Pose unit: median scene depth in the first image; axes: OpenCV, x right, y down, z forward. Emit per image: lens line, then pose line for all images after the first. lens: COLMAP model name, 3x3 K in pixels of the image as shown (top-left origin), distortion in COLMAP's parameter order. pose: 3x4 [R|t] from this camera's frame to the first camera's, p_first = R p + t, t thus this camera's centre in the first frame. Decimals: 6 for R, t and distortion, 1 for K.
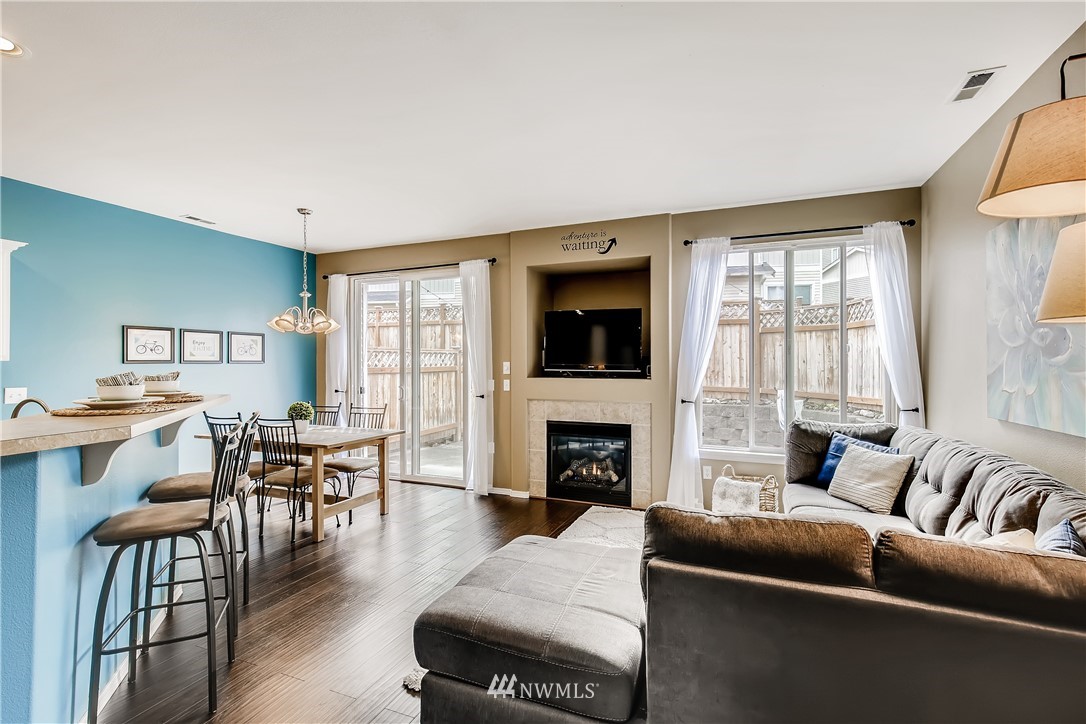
lens RADIAL K [[502.4, 0, 543.0], [0, 502.4, 362.0], [0, 0, 1]] dist [-0.000942, -0.000152]
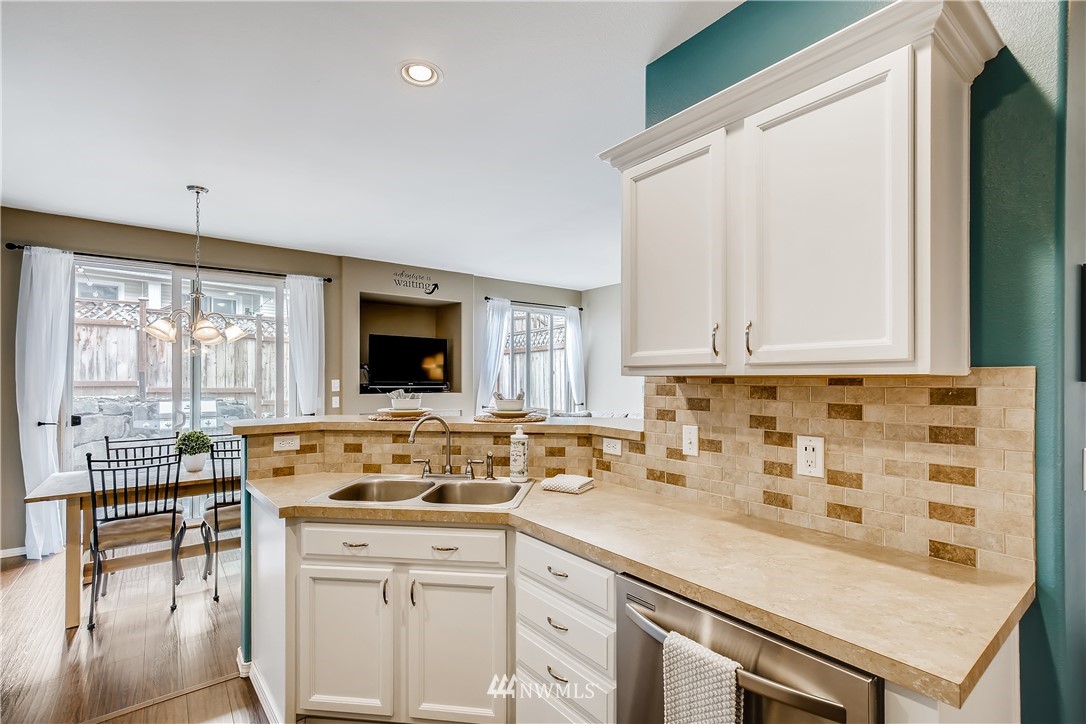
lens RADIAL K [[508.2, 0, 545.3], [0, 508.2, 381.8], [0, 0, 1]] dist [-0.000344, -0.000074]
pose [[0.482652, -0.003239, 0.875806, -0.866067], [0.001317, 0.999995, 0.002973, 0.001834], [-0.875811, -0.000282, 0.482654, 0.126100]]
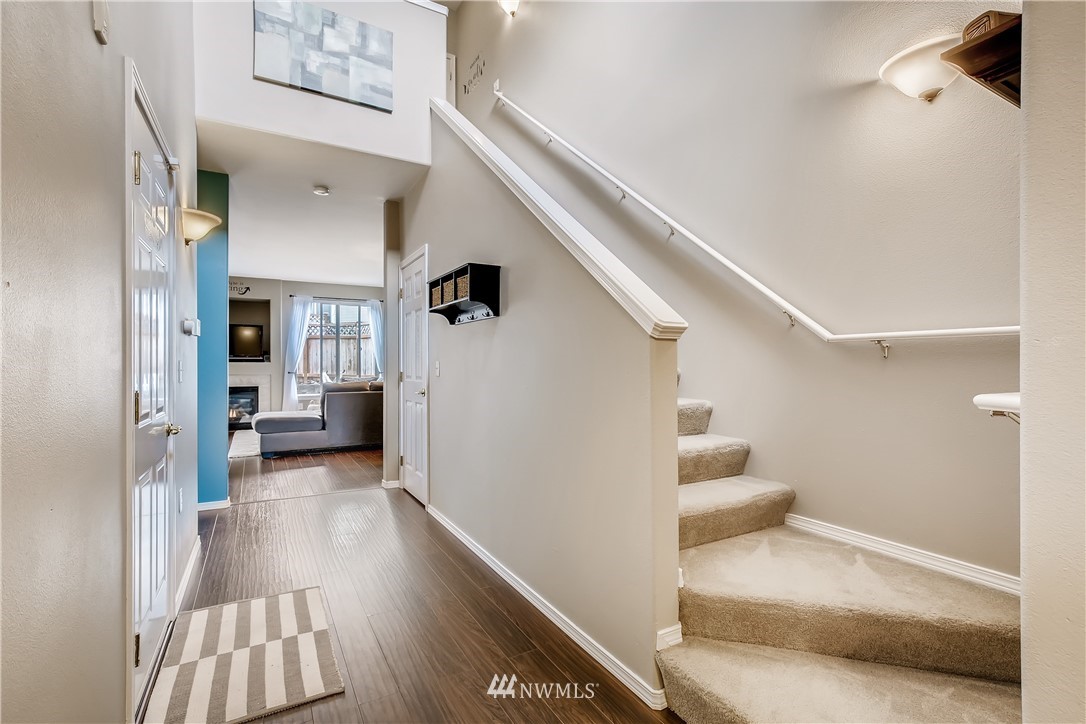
lens RADIAL K [[502.4, 0, 543.0], [0, 502.4, 362.0], [0, 0, 1]] dist [-0.000942, -0.000152]
pose [[0.597121, -0.008329, 0.802108, -0.704139], [0.002125, 0.999959, 0.008801, 0.018264], [-0.802148, -0.003551, 0.597115, -0.994336]]
